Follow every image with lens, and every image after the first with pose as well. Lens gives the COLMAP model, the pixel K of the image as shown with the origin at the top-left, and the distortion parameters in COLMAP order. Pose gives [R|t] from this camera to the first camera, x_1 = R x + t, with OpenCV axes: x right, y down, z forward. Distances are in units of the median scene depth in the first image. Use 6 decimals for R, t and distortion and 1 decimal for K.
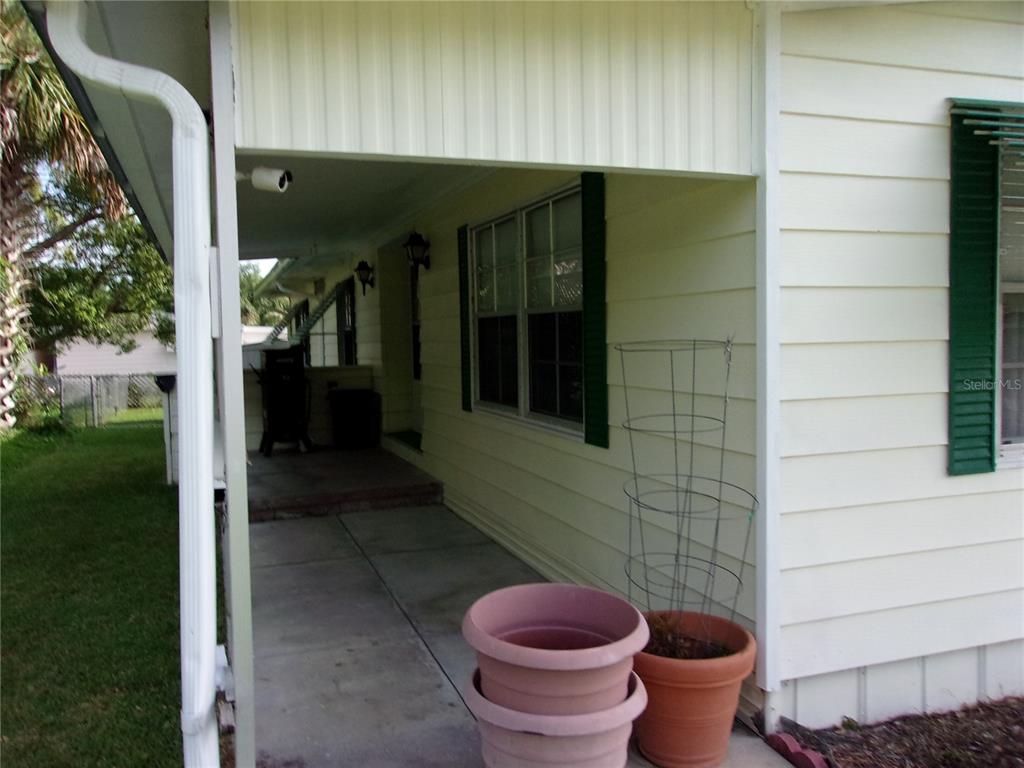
lens RADIAL K [[822.7, 0, 490.3], [0, 822.7, 382.0], [0, 0, 1]] dist [-0.007800, 0.037466]
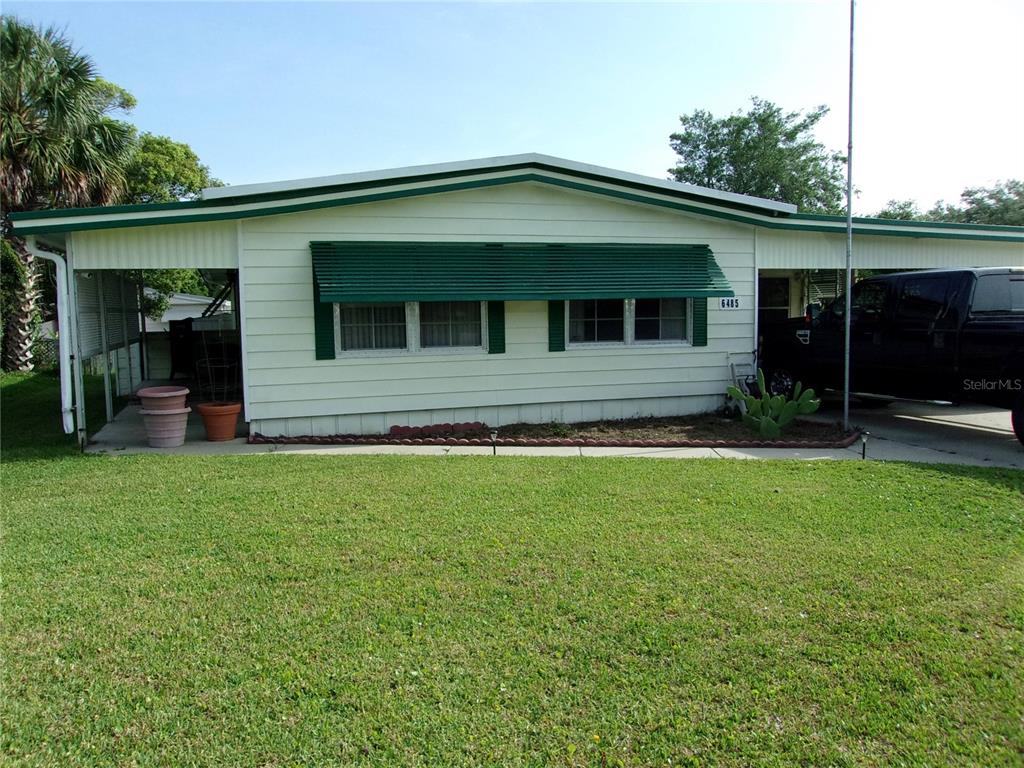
lens RADIAL K [[822.7, 0, 490.3], [0, 822.7, 382.0], [0, 0, 1]] dist [-0.007800, 0.037466]
pose [[0.999683, 0.004033, -0.024865, 0.342036], [-0.003200, 0.999435, 0.033463, 0.024071], [0.024985, -0.033373, 0.999131, -0.561165]]
